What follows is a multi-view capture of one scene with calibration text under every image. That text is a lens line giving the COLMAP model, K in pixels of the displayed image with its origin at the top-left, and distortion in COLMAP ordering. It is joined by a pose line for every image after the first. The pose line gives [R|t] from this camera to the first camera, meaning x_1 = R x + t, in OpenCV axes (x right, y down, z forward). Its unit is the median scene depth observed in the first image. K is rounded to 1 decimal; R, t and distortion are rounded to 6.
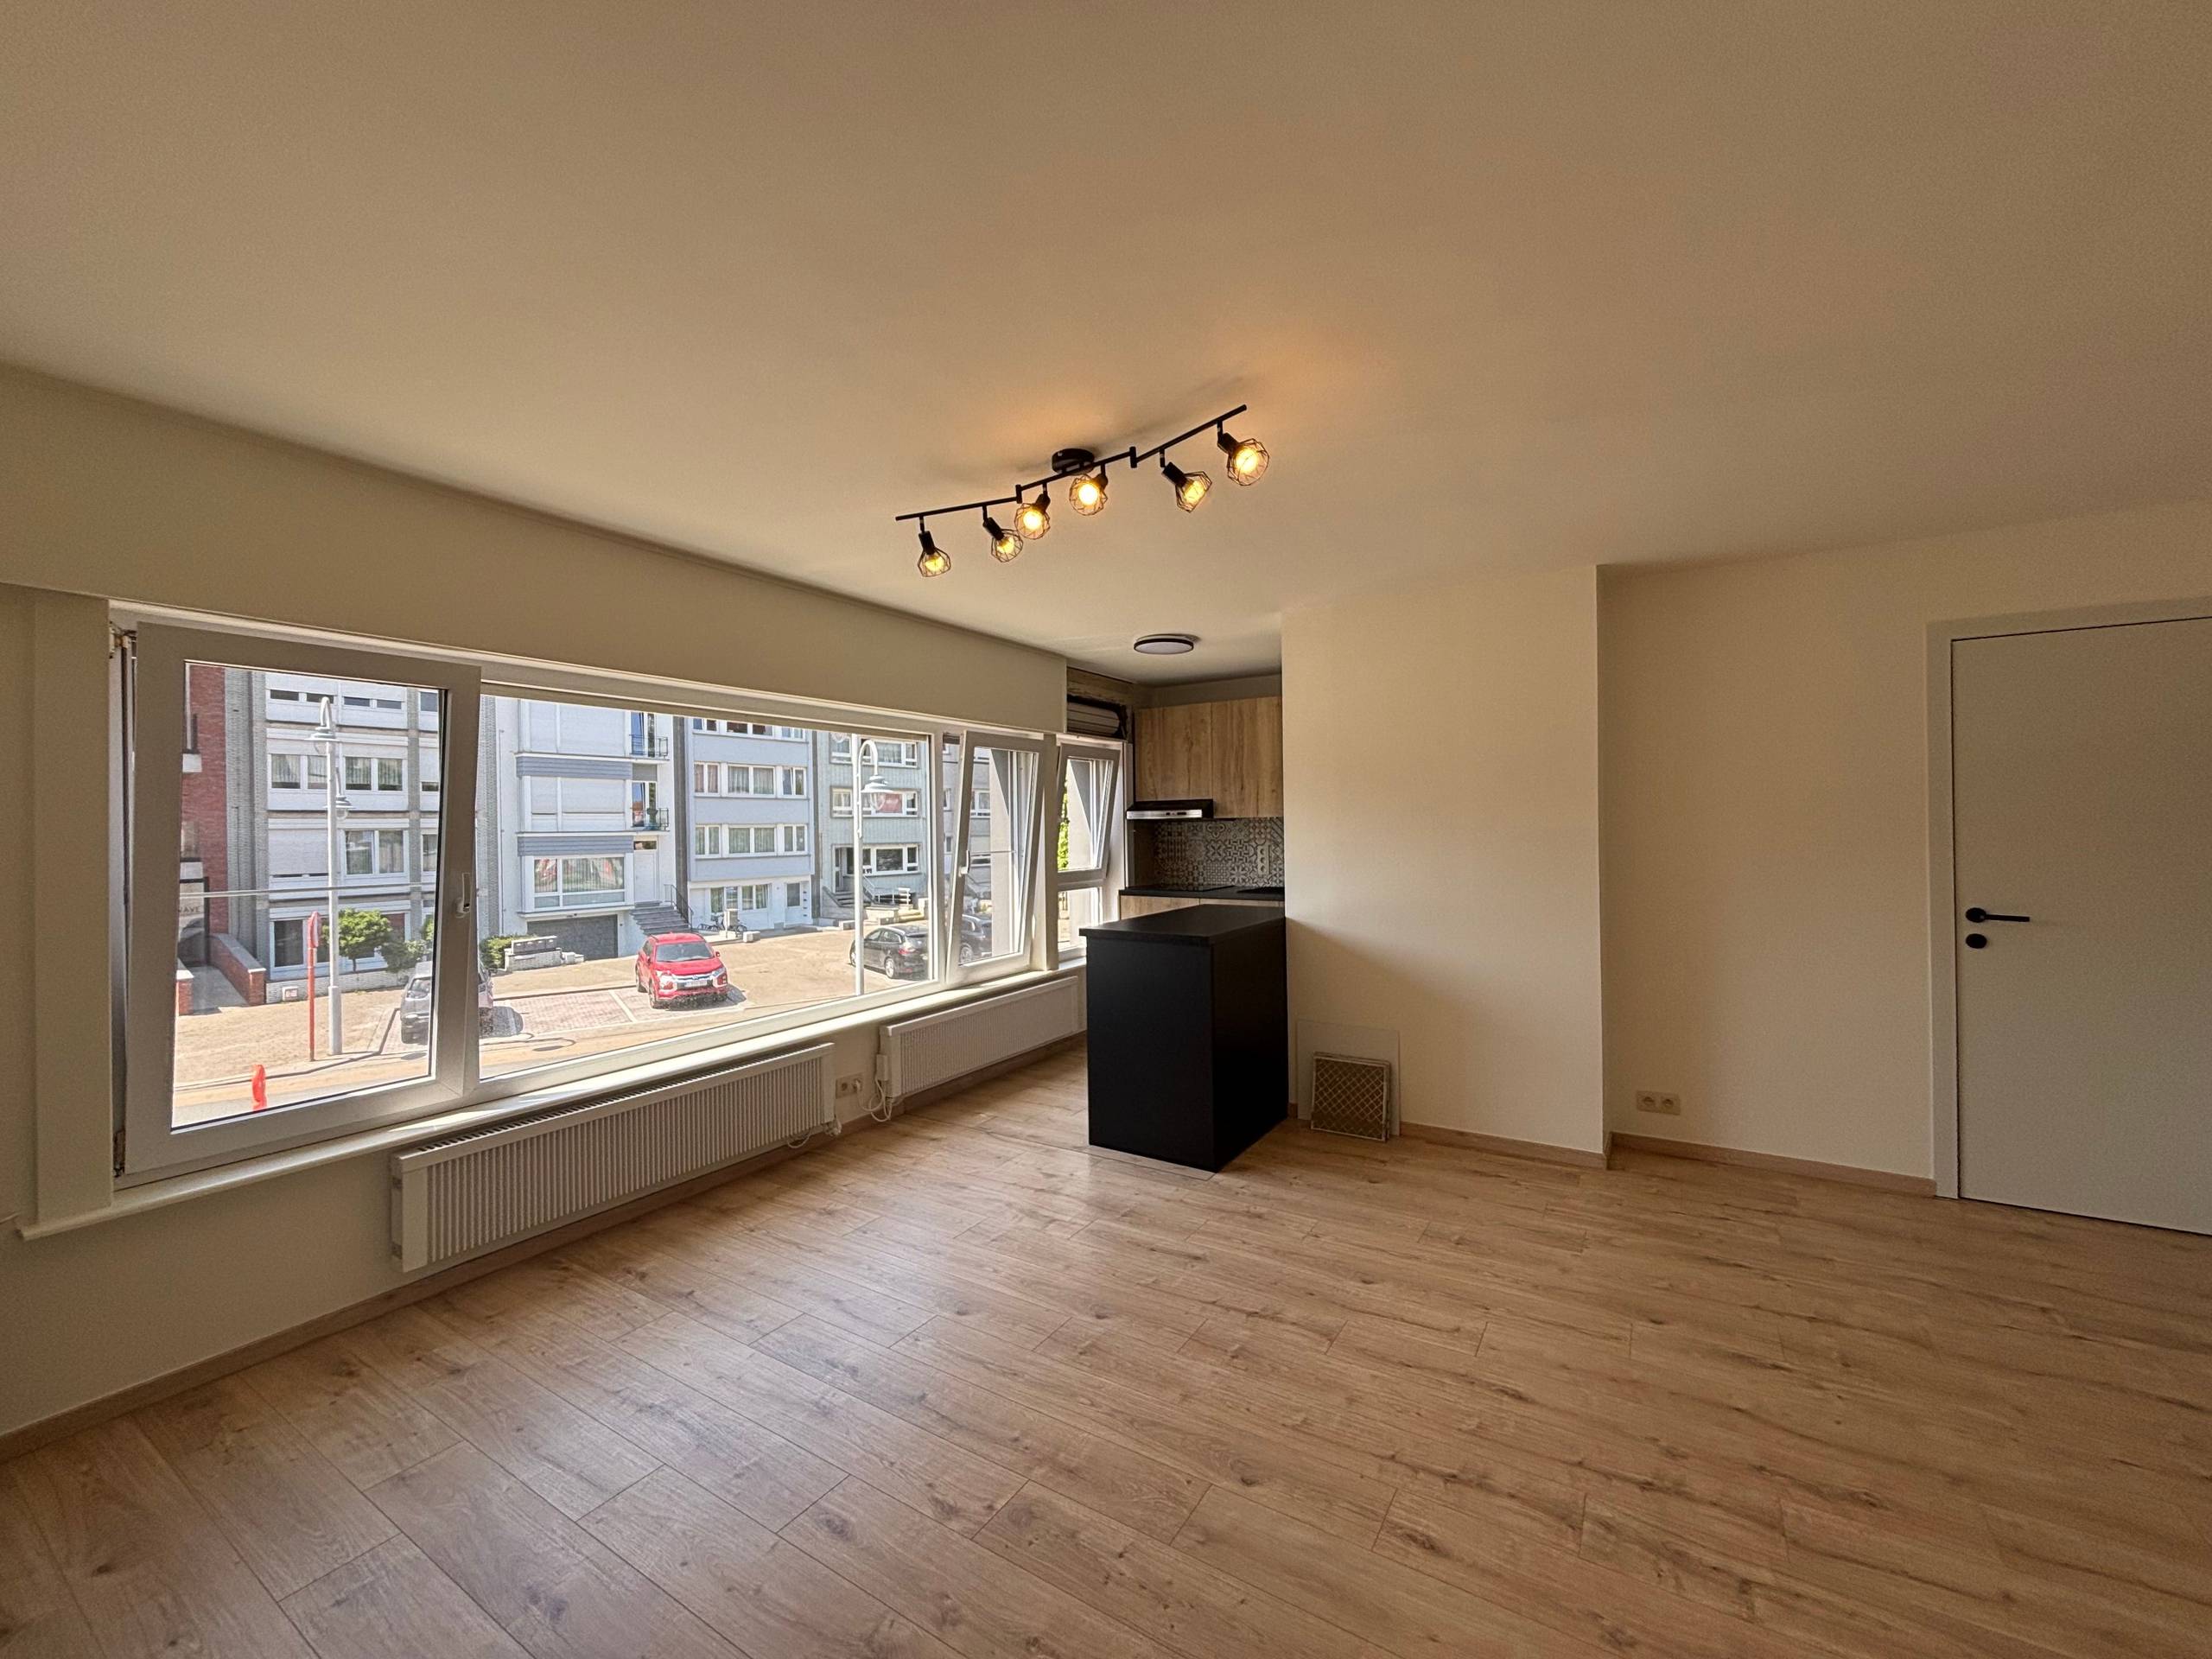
lens RADIAL K [[893.8, 0, 1106.0], [0, 893.8, 829.5], [0, 0, 1]] dist [-0.000622, -0.000039]
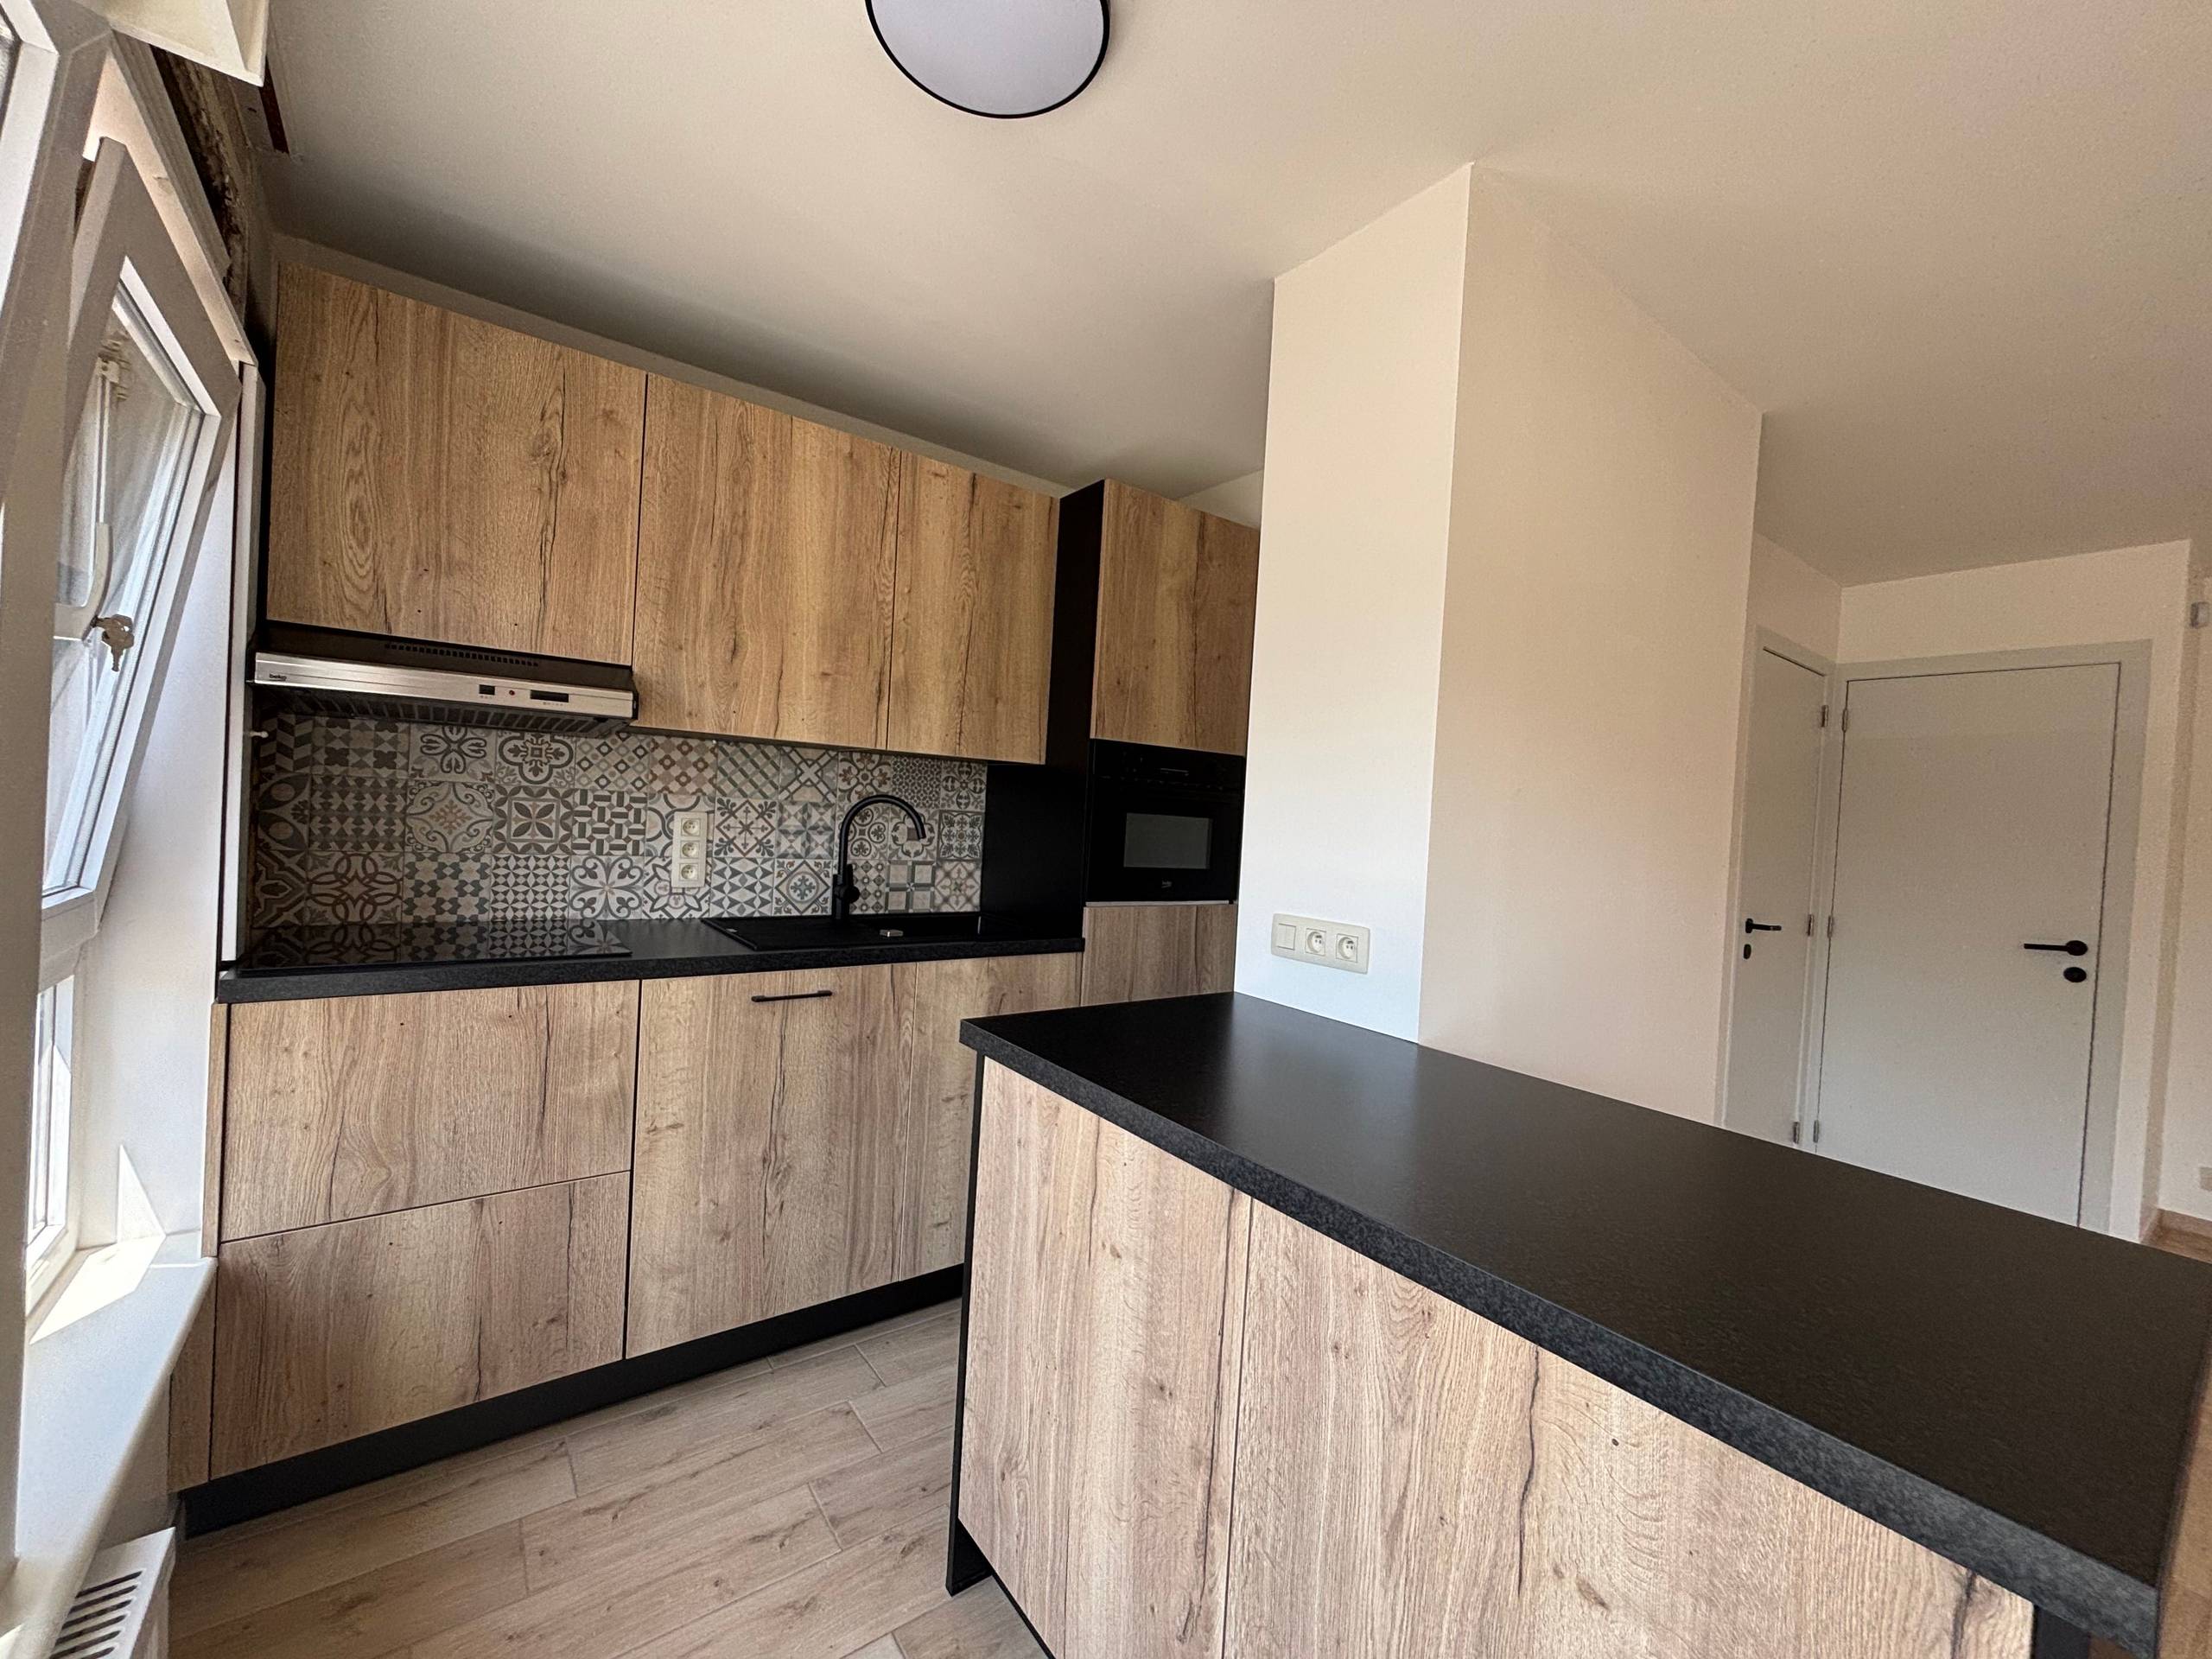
lens RADIAL K [[893.8, 0, 1106.0], [0, 893.8, 829.5], [0, 0, 1]] dist [-0.000622, -0.000039]
pose [[0.357886, 0.017845, 0.933595, -0.122412], [-0.058667, 0.998272, 0.003408, 0.014244], [-0.931921, -0.055991, 0.358314, 0.707987]]
